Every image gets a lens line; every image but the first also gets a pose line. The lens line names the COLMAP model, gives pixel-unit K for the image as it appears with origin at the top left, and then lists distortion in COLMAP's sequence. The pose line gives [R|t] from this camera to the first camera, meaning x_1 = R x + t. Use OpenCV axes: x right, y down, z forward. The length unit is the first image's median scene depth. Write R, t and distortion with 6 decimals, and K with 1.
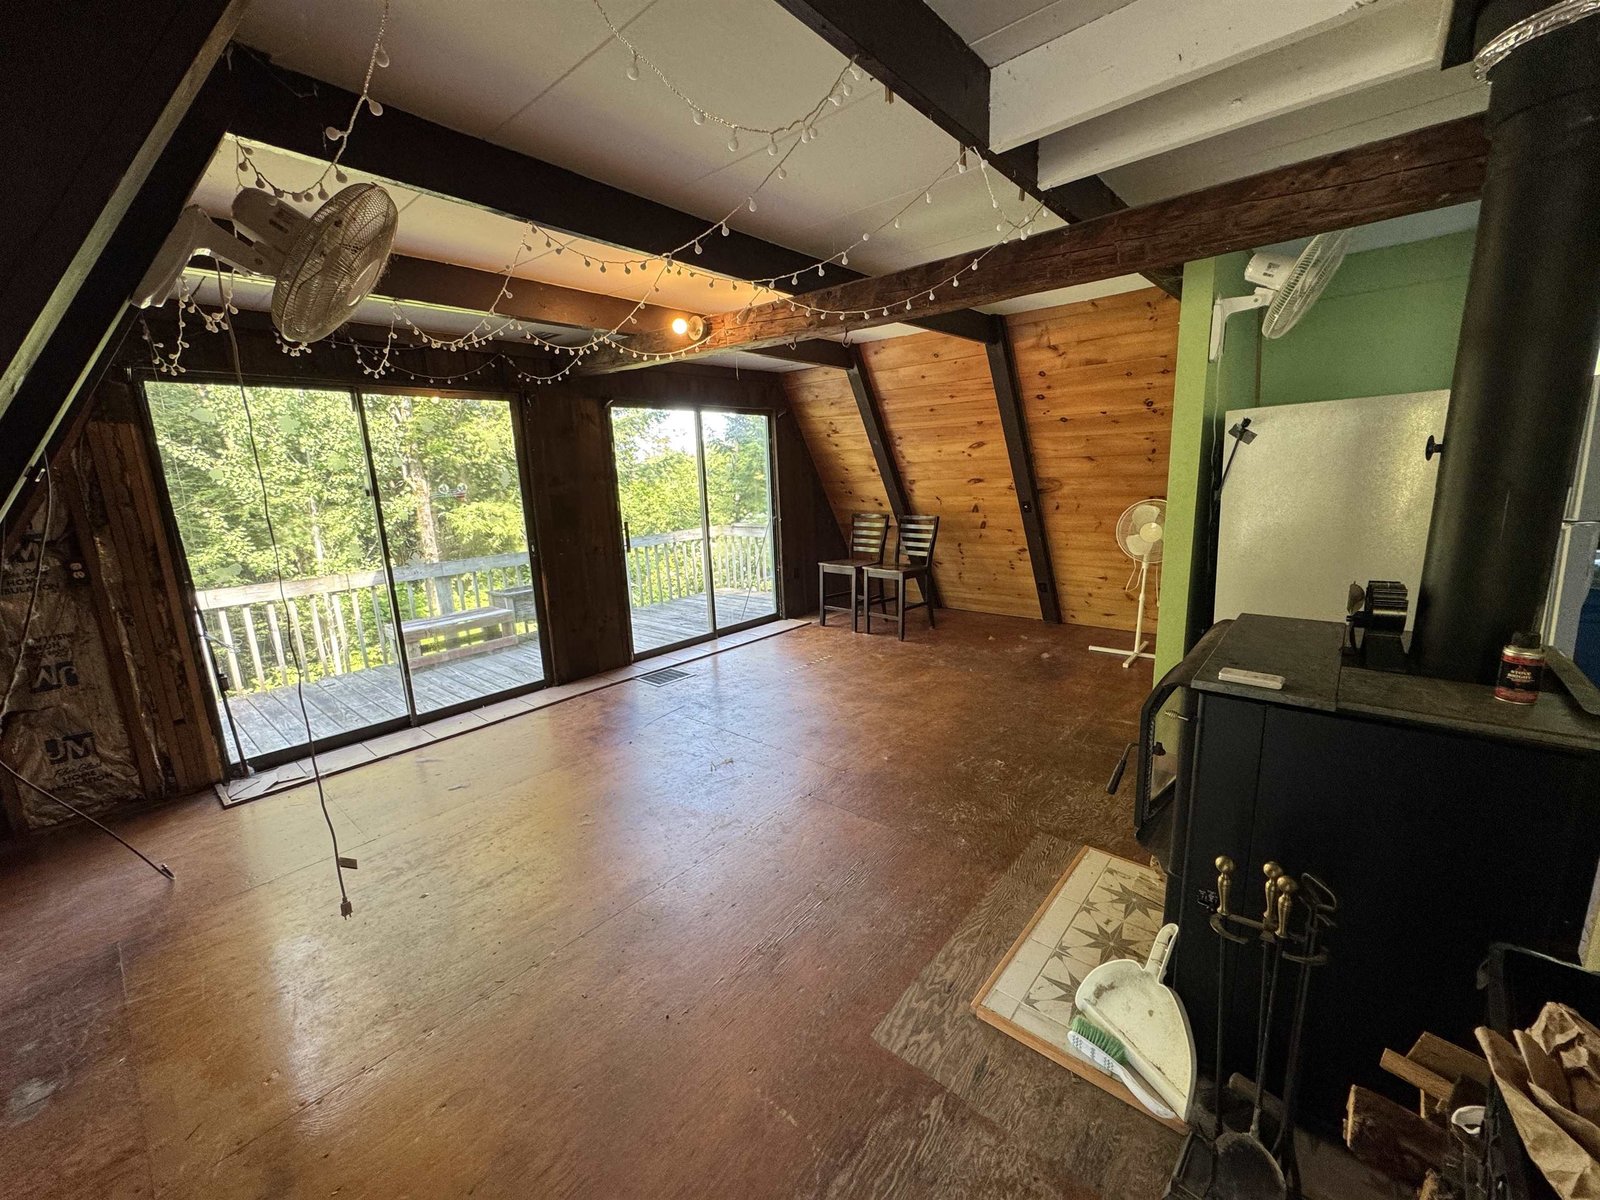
lens RADIAL K [[637.4, 0, 797.9], [0, 637.4, 598.4], [0, 0, 1]] dist [-0.001621, 0.000383]
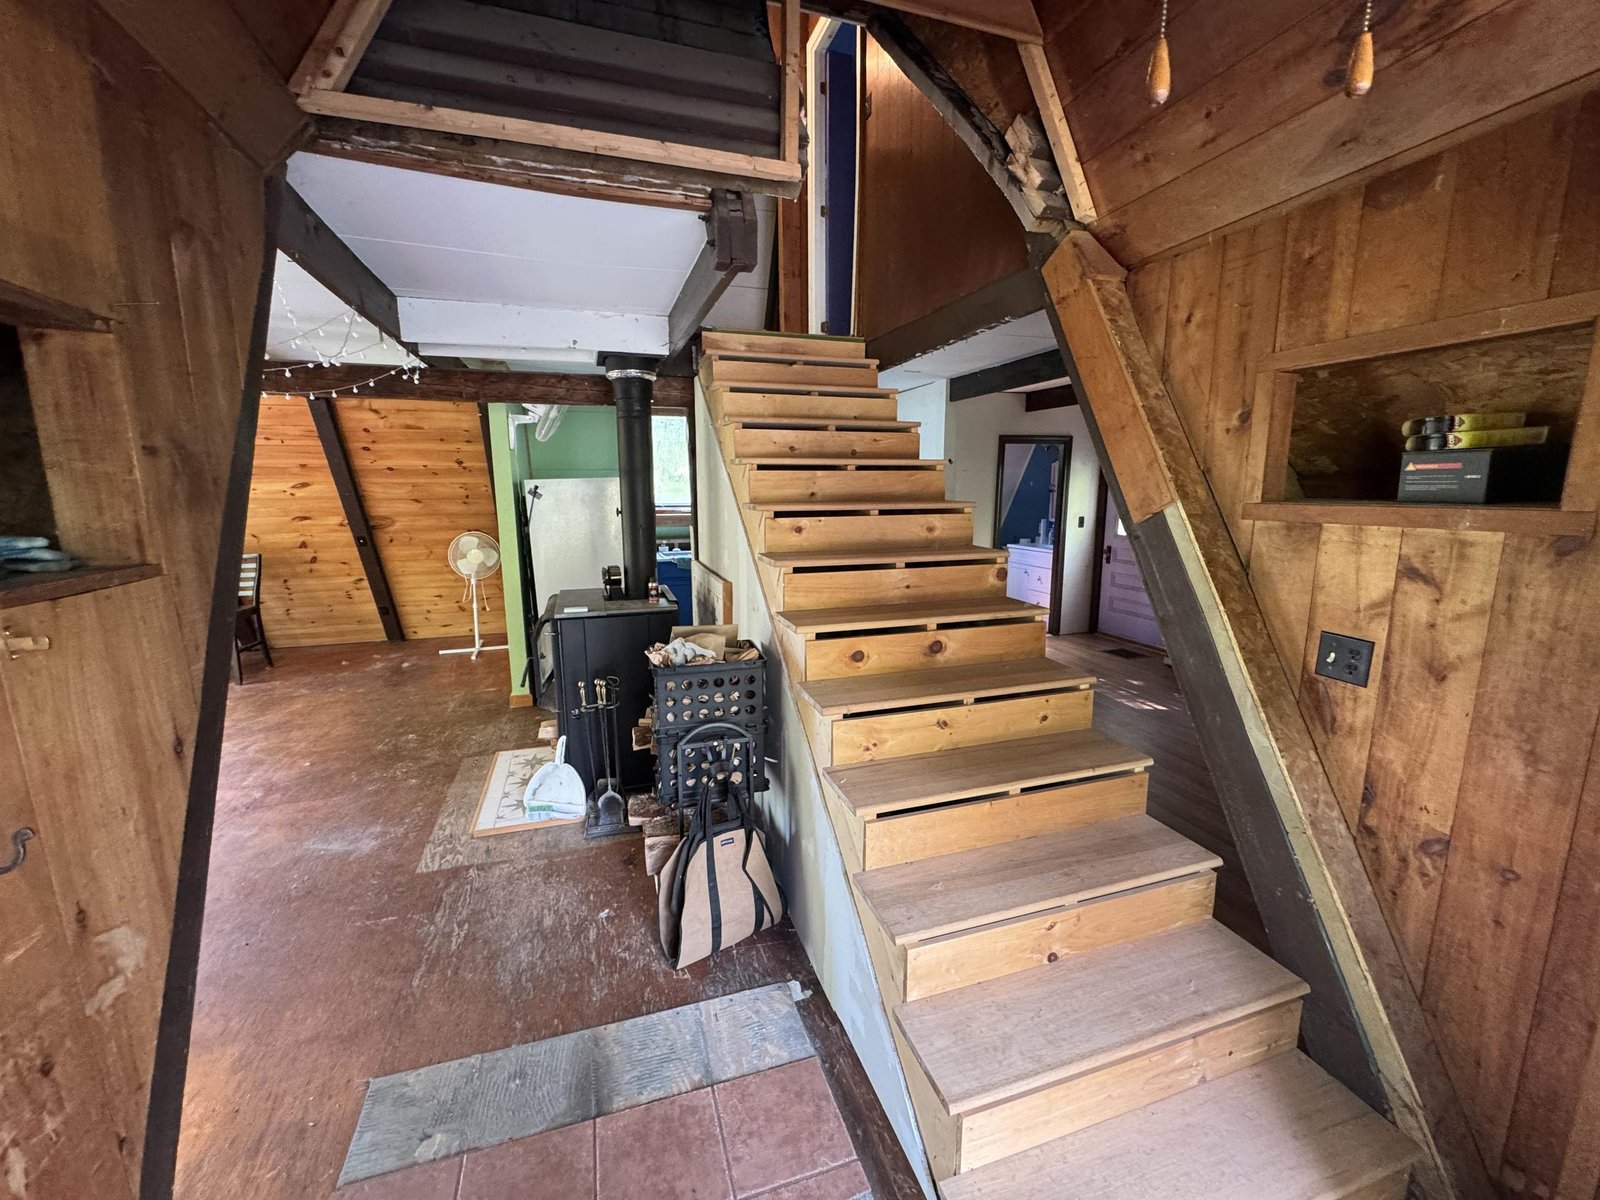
lens RADIAL K [[637.4, 0, 797.9], [0, 637.4, 598.4], [0, 0, 1]] dist [-0.001621, 0.000383]
pose [[0.509892, -0.114413, 0.852596, -0.241590], [0.153066, 0.987367, 0.040958, 0.031590], [-0.846511, 0.109619, 0.520964, -0.255337]]
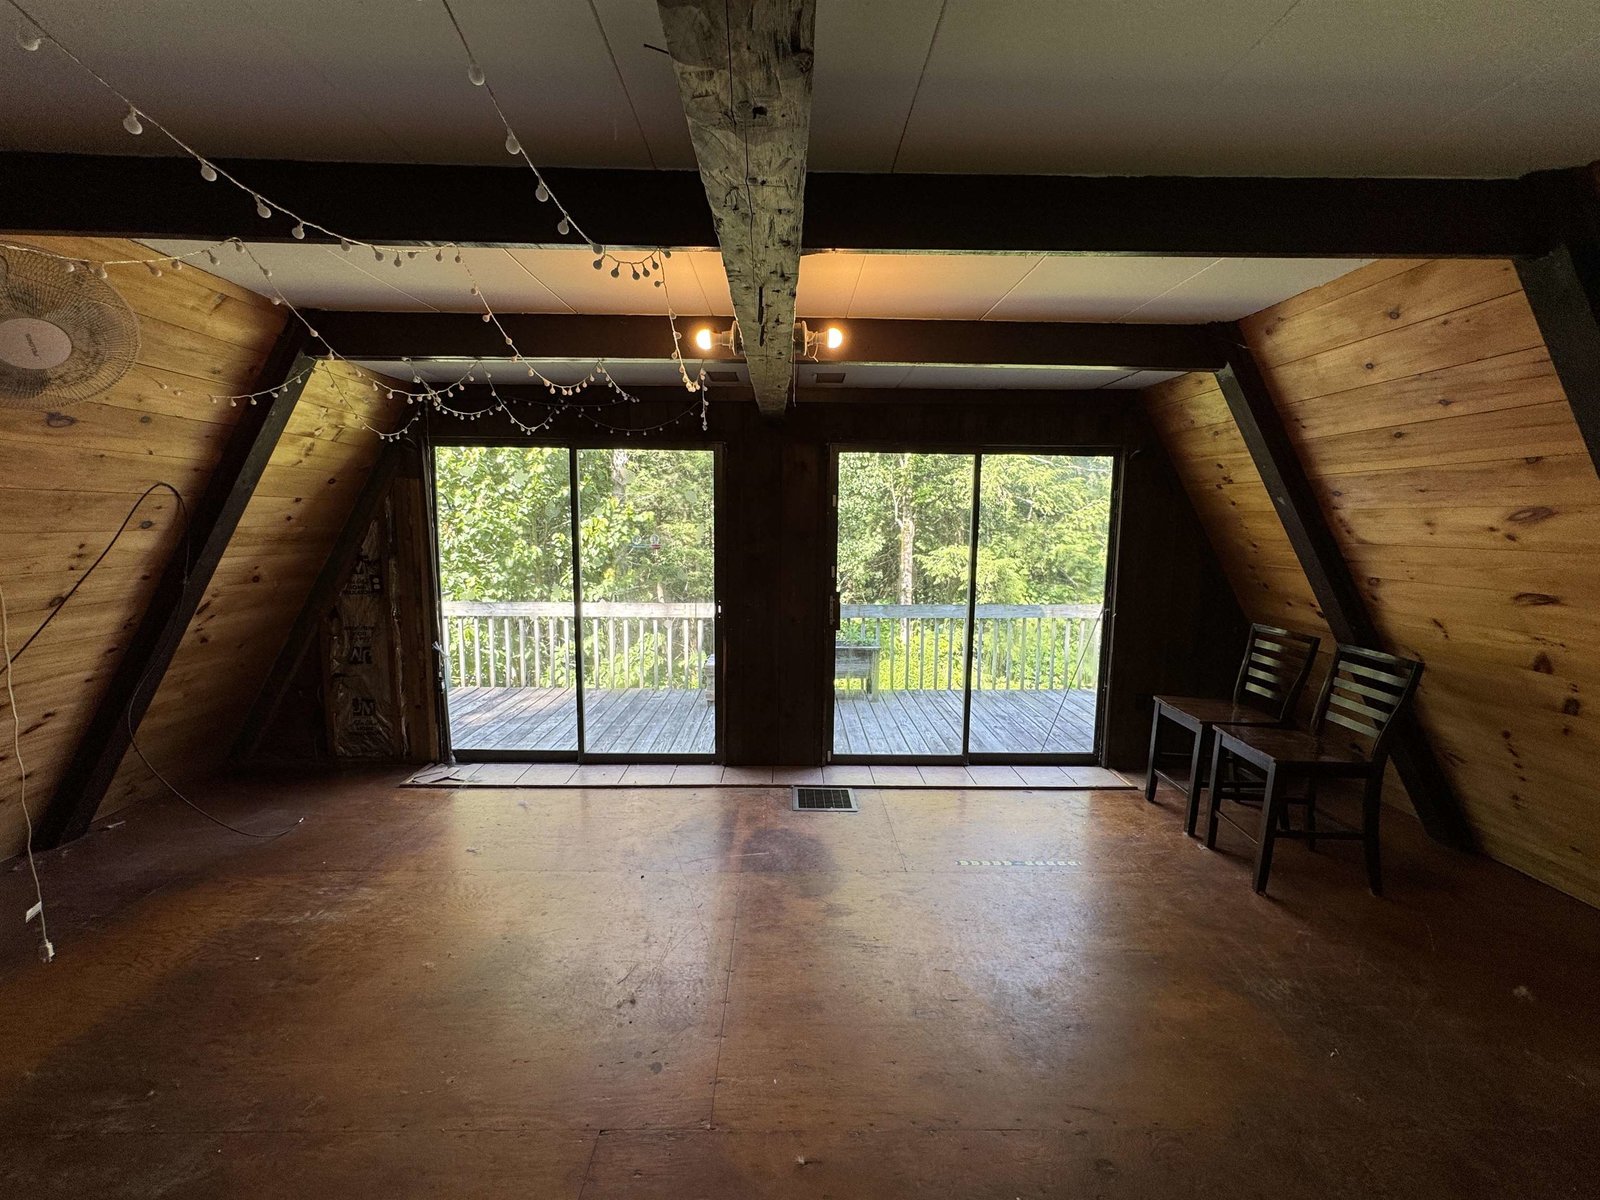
lens RADIAL K [[637.4, 0, 797.9], [0, 637.4, 598.4], [0, 0, 1]] dist [-0.001621, 0.000383]
pose [[0.668483, 0.134757, -0.731417, 0.293721], [-0.182273, 0.983140, 0.014546, -0.117108], [0.721046, 0.123594, 0.681775, 0.423150]]
